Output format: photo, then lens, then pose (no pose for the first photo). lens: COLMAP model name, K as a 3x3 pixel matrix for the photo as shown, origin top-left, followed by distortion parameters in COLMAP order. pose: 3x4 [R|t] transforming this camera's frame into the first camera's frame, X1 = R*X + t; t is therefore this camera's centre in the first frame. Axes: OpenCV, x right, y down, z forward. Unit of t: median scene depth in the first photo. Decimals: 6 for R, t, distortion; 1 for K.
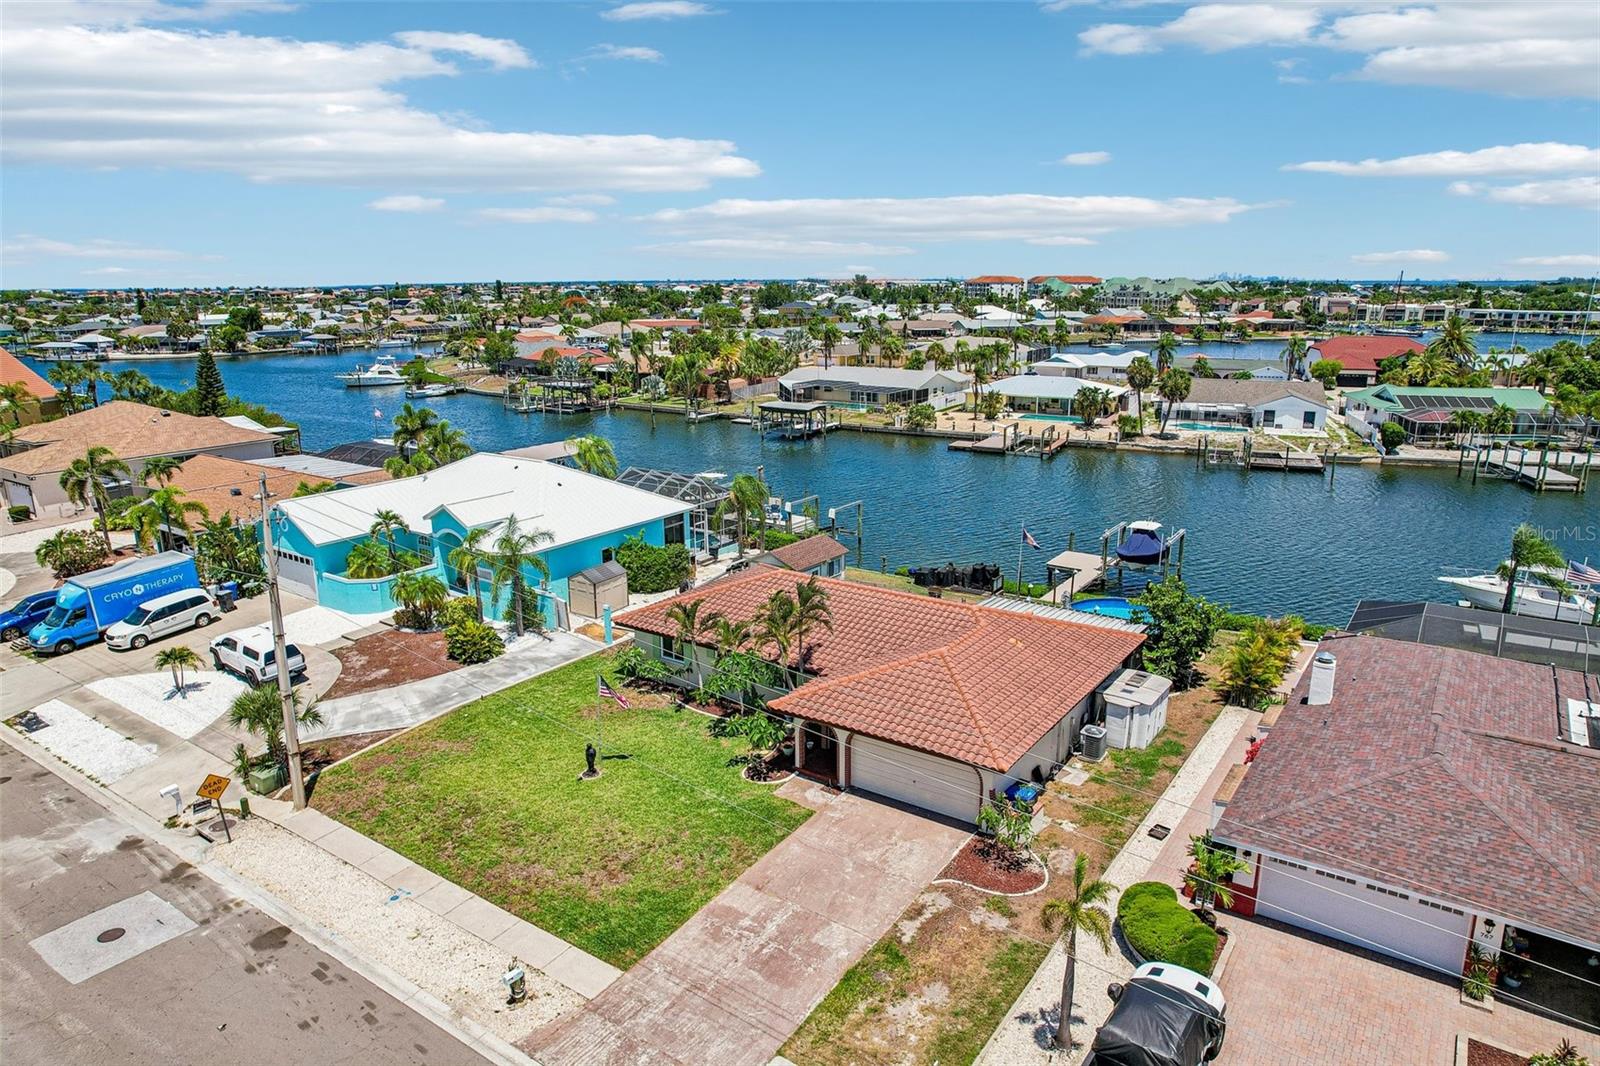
lens RADIAL K [[1025.9, 0, 803.9], [0, 1025.9, 534.0], [0, 0, 1]] dist [-0.073760, 0.067769]
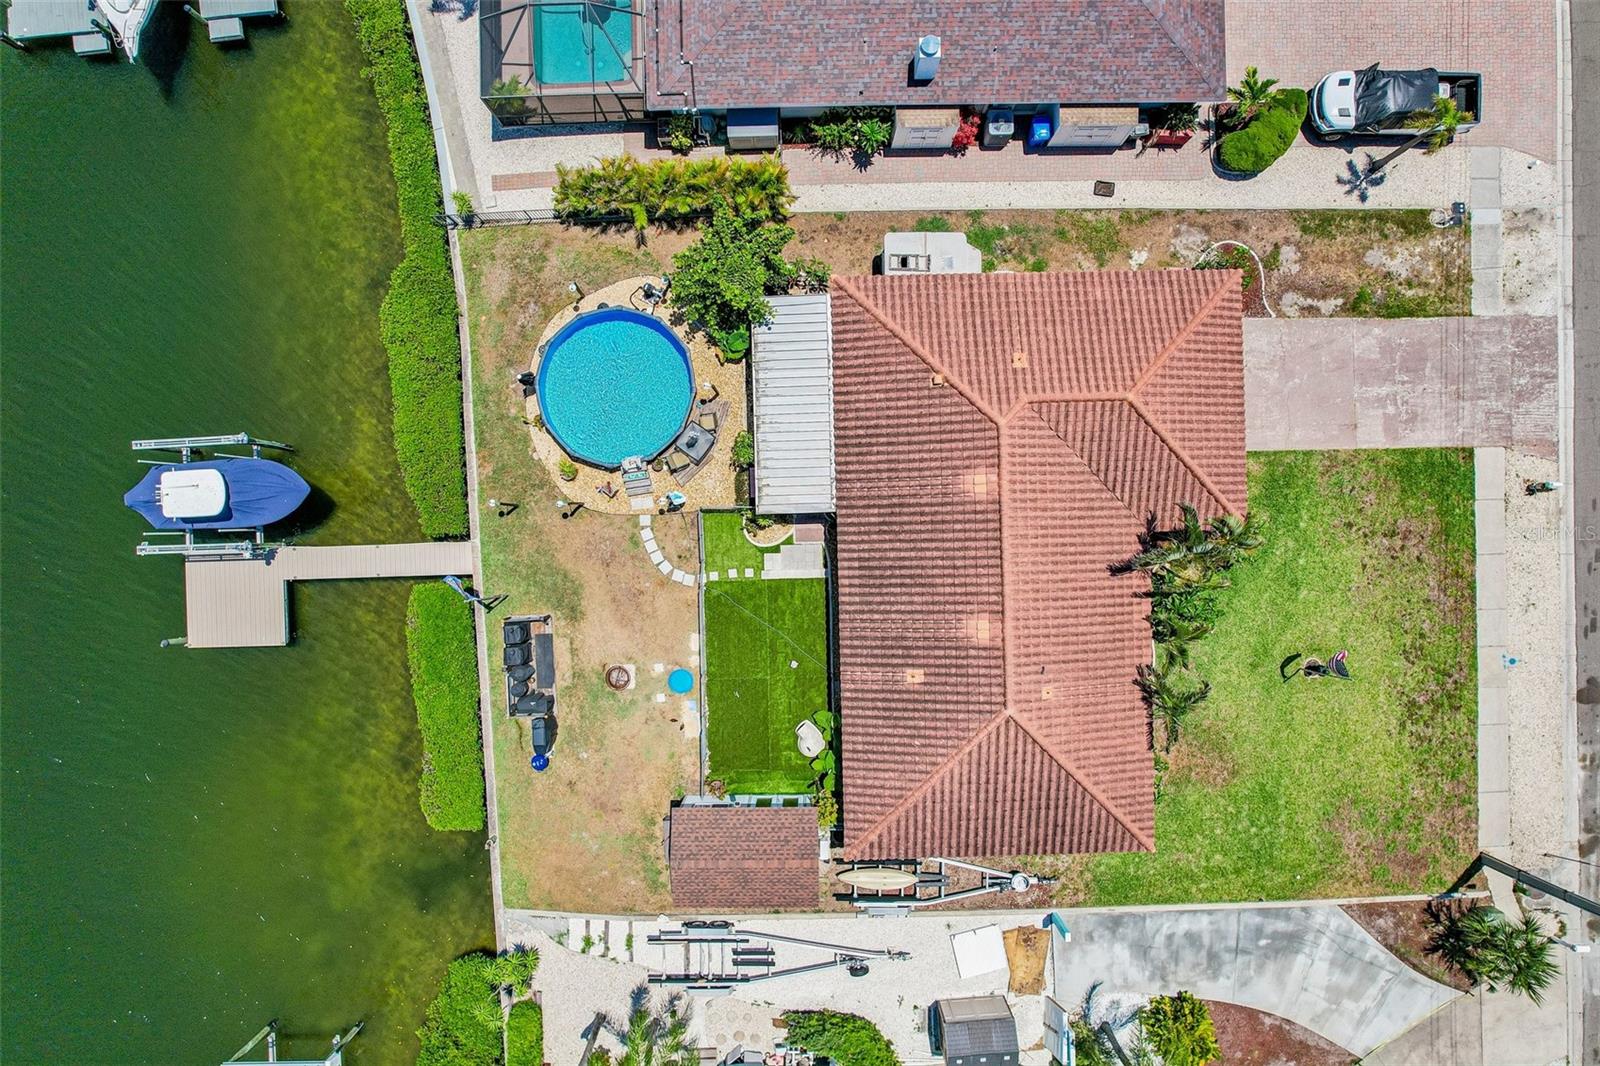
lens RADIAL K [[1025.9, 0, 803.9], [0, 1025.9, 534.0], [0, 0, 1]] dist [-0.073760, 0.067769]
pose [[-0.587418, -0.809282, -0.001489, 0.138143], [0.202641, -0.148868, 0.967871, -0.562048], [-0.783503, 0.568243, 0.251441, 0.707475]]
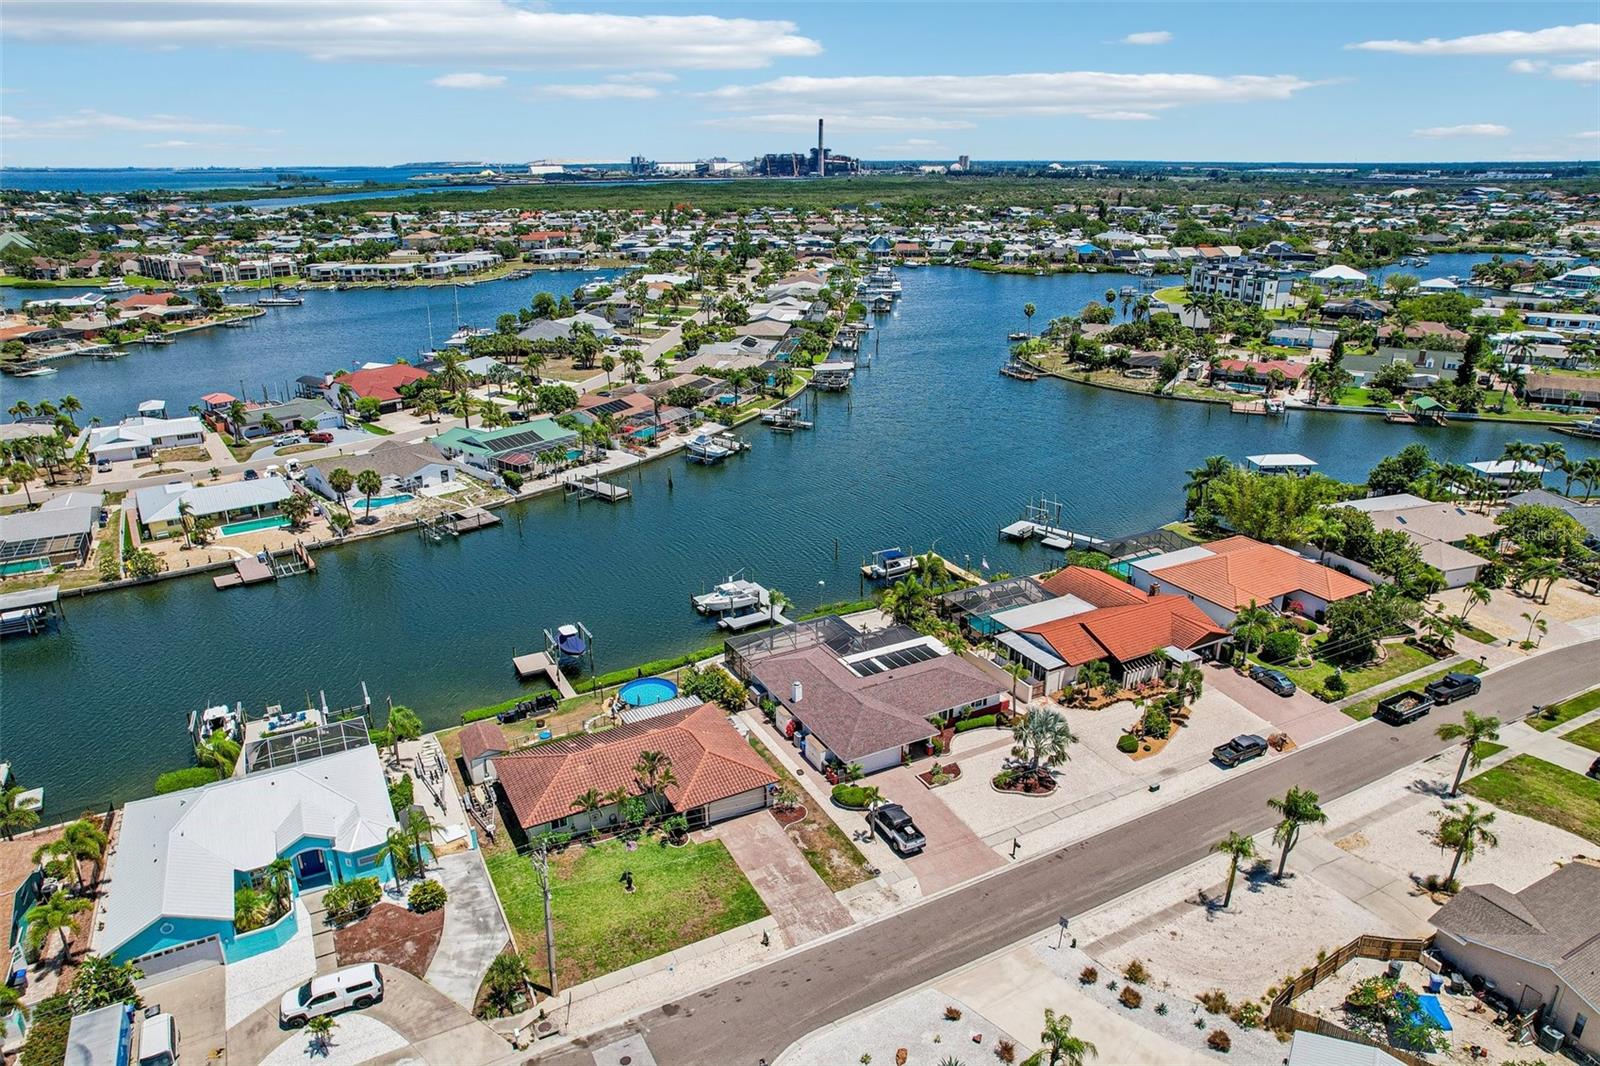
lens RADIAL K [[1025.9, 0, 803.9], [0, 1025.9, 534.0], [0, 0, 1]] dist [-0.073760, 0.067769]
pose [[0.453259, -0.306050, 0.837191, -1.010527], [0.216685, 0.948867, 0.229561, -0.543788], [-0.864641, 0.077356, 0.496399, -0.235469]]
